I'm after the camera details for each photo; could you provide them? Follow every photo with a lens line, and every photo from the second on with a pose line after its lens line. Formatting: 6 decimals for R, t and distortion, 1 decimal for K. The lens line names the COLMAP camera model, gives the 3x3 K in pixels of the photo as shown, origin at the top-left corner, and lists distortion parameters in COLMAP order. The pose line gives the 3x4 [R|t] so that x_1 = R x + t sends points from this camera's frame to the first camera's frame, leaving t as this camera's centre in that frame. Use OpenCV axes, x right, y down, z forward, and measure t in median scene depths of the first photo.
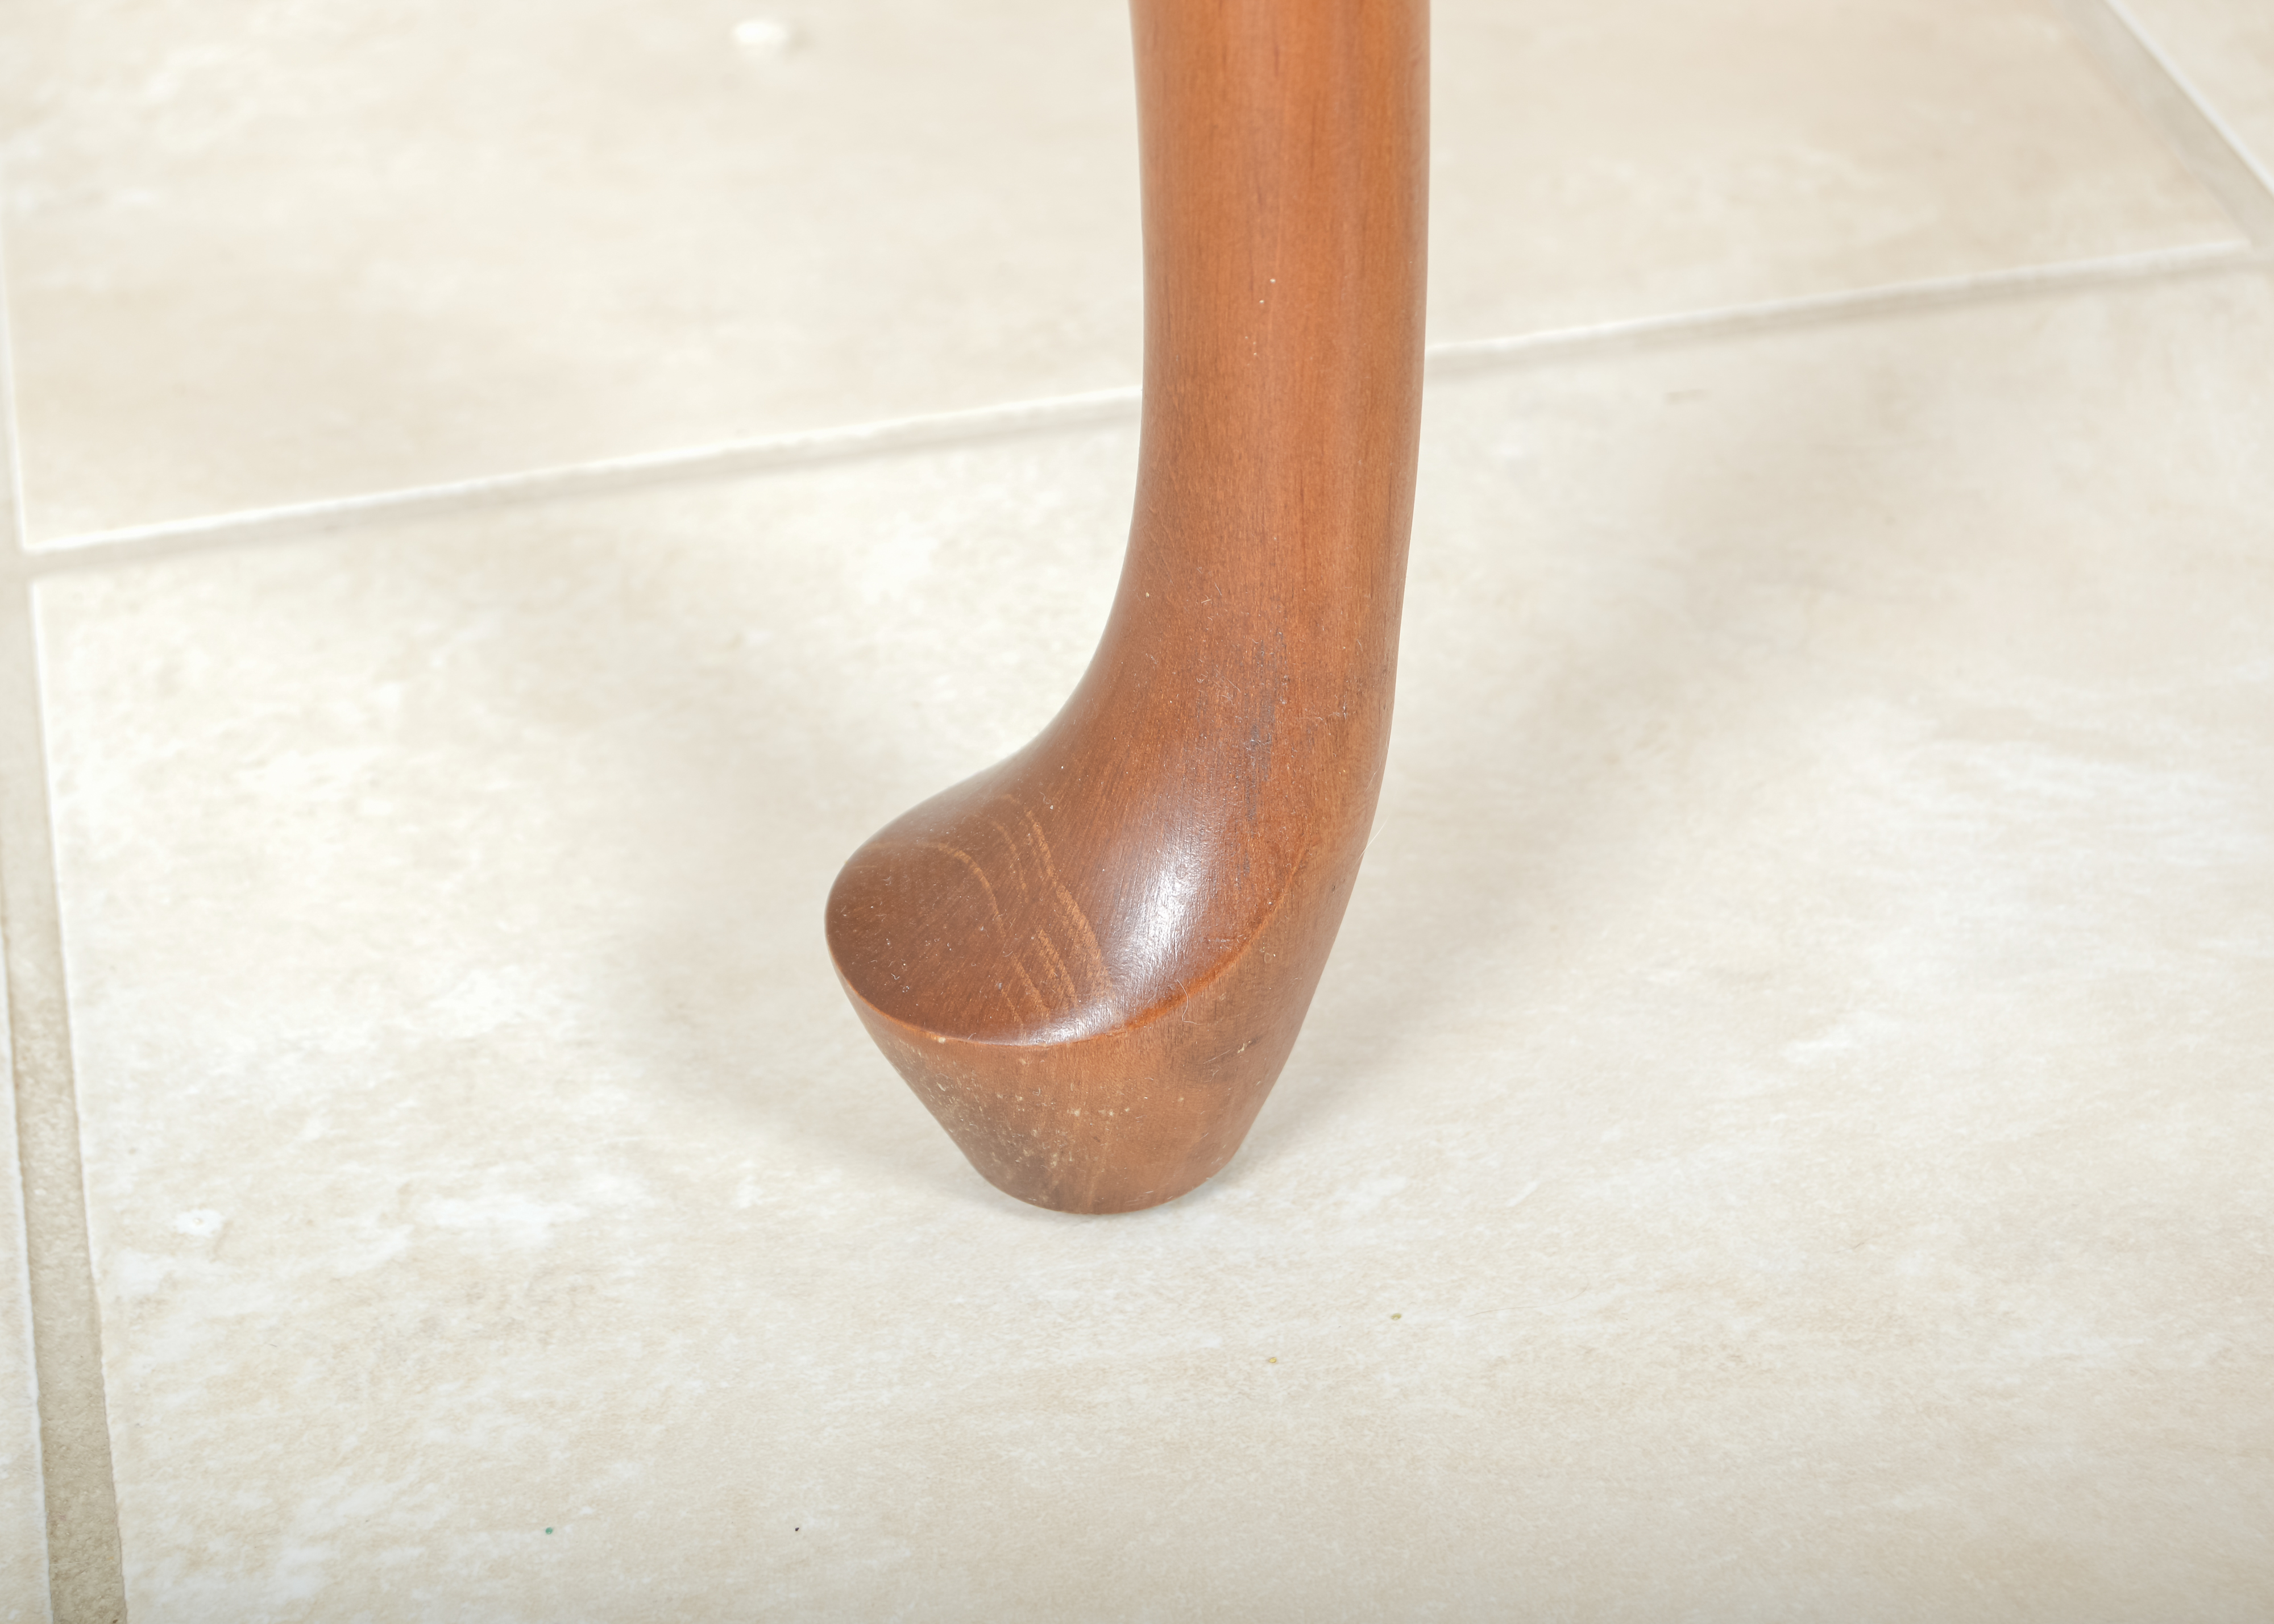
lens RADIAL K [[5598.7, 0, 1137.0], [0, 5598.7, 812.0], [0, 0, 1]] dist [-0.021456, -0.186120]
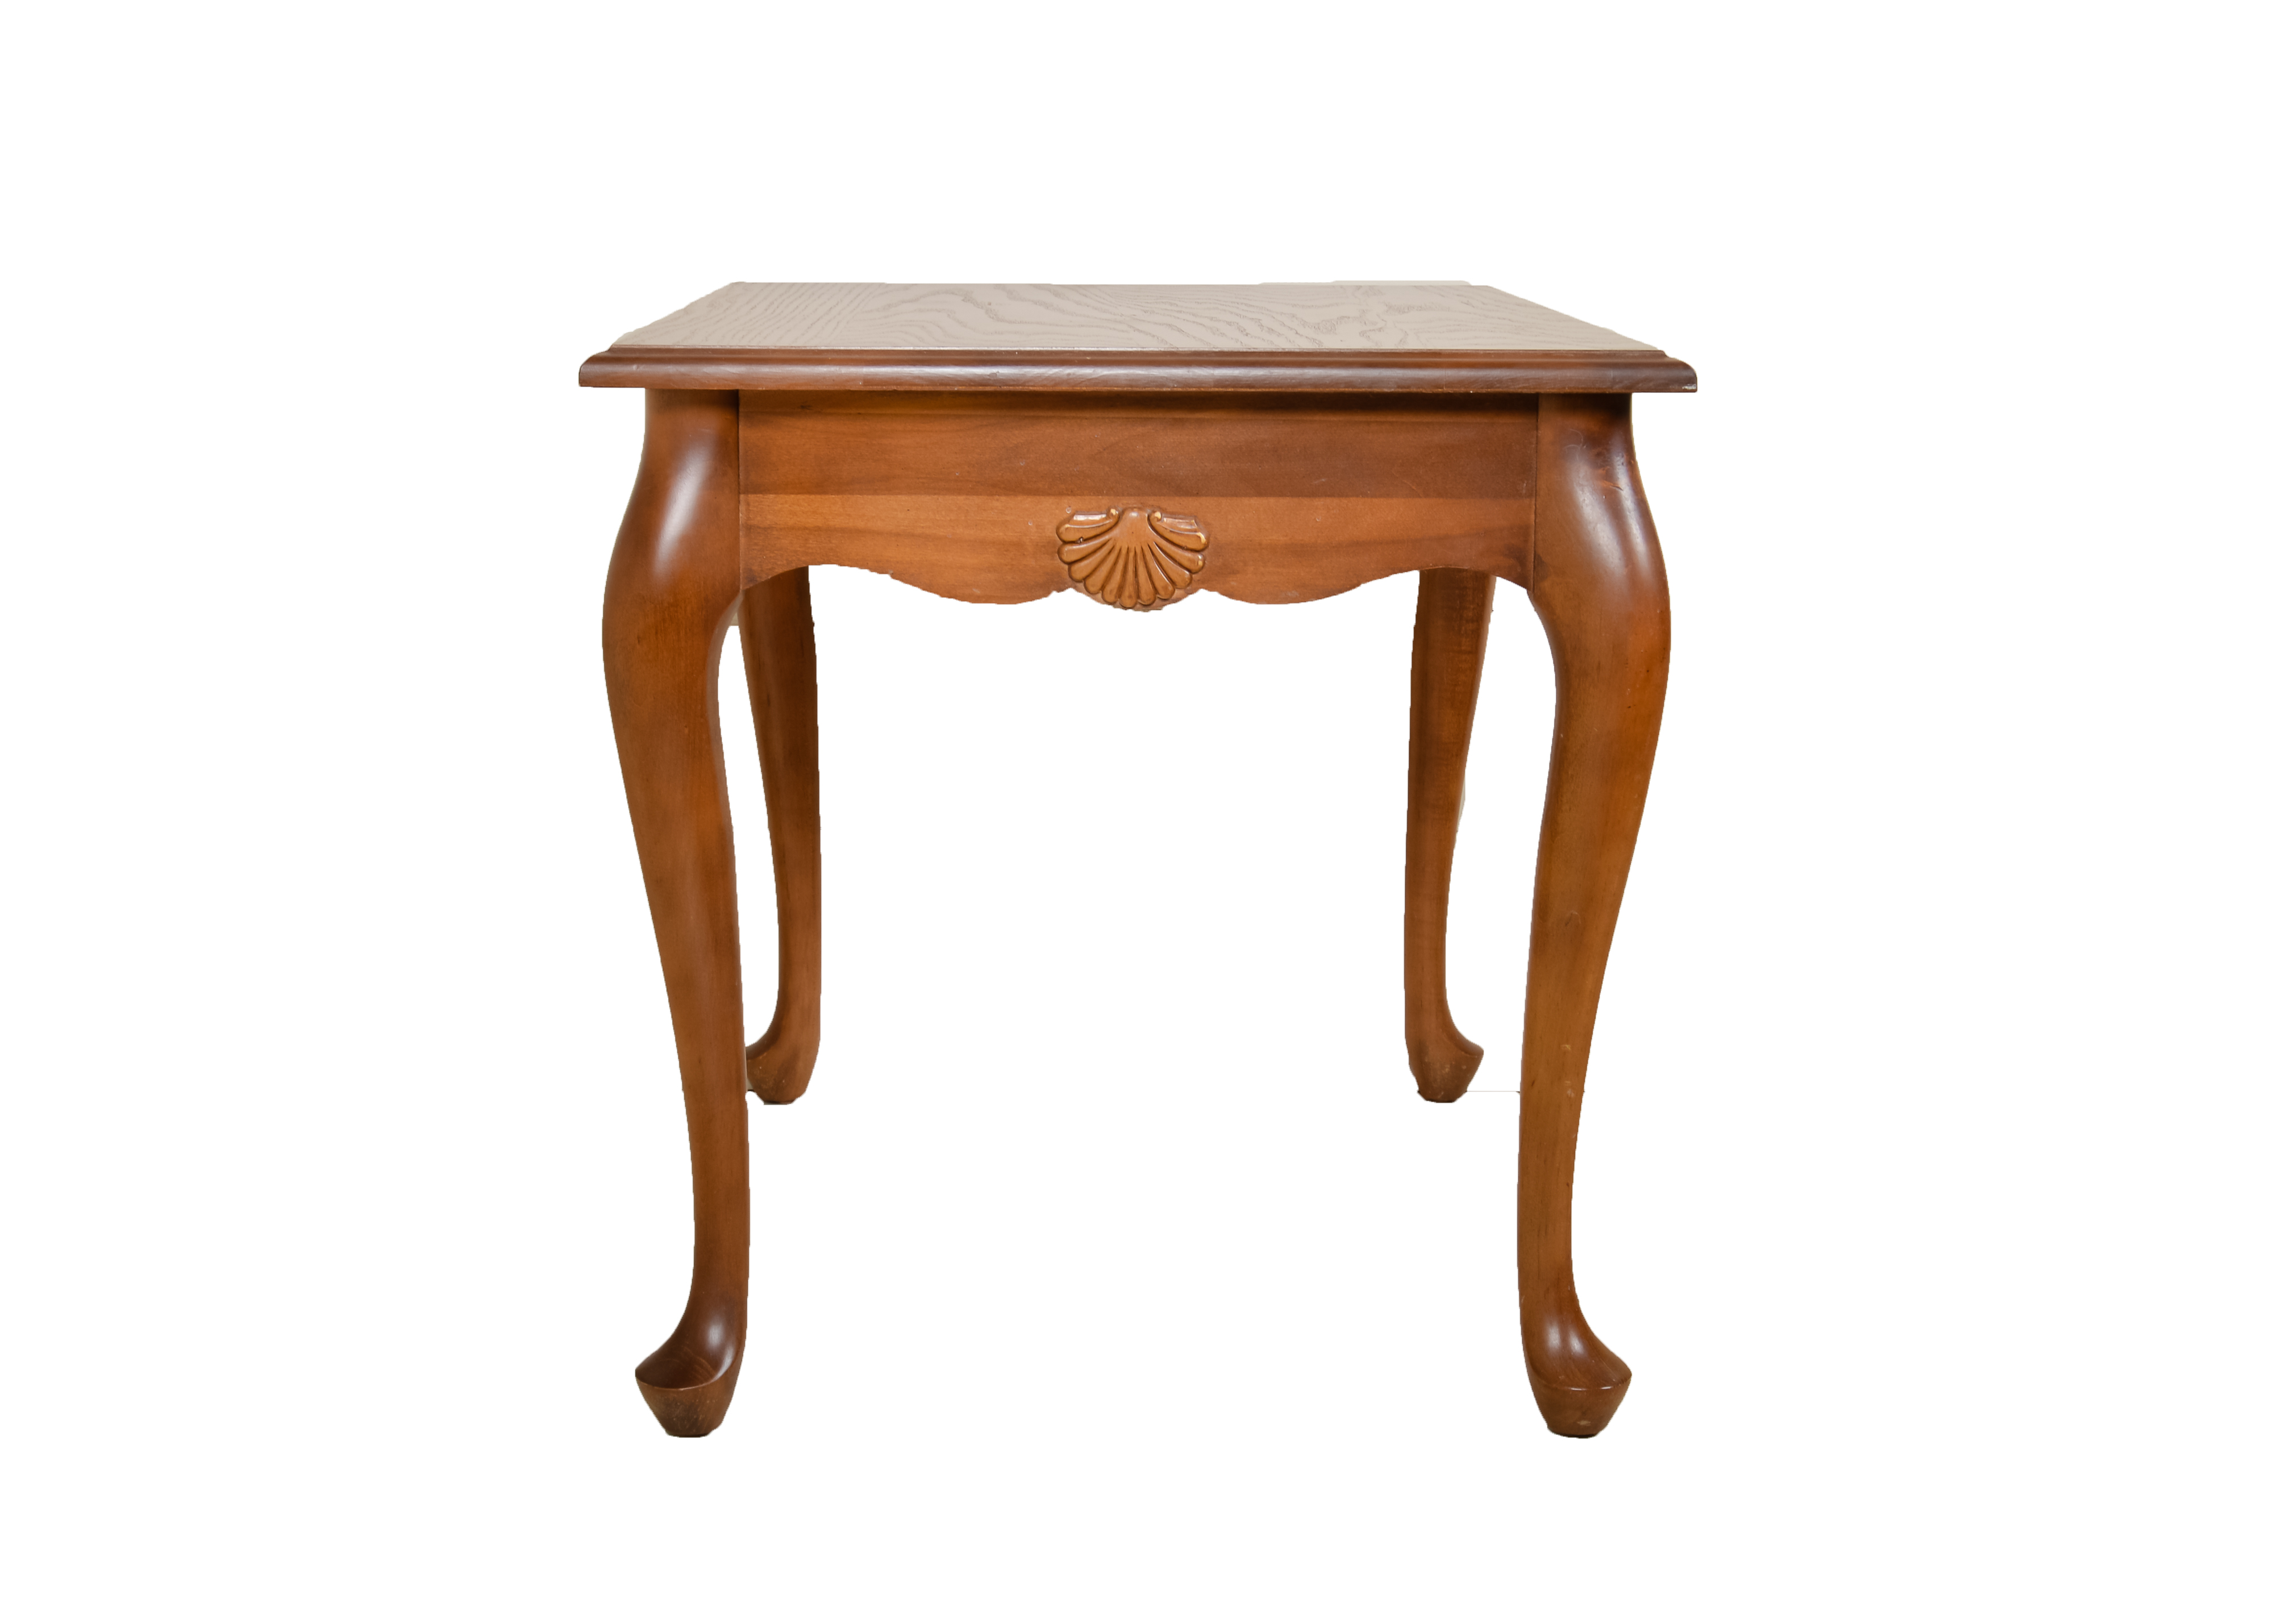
lens RADIAL K [[3651.9, 0, 1136.5], [0, 3651.9, 812.0], [0, 0, 1]] dist [-0.098926, -0.014809]
pose [[0.839970, -0.079735, 0.536743, -1.163167], [0.276892, 0.913657, -0.297593, 0.541889], [-0.466670, 0.398589, 0.789522, -1.603472]]
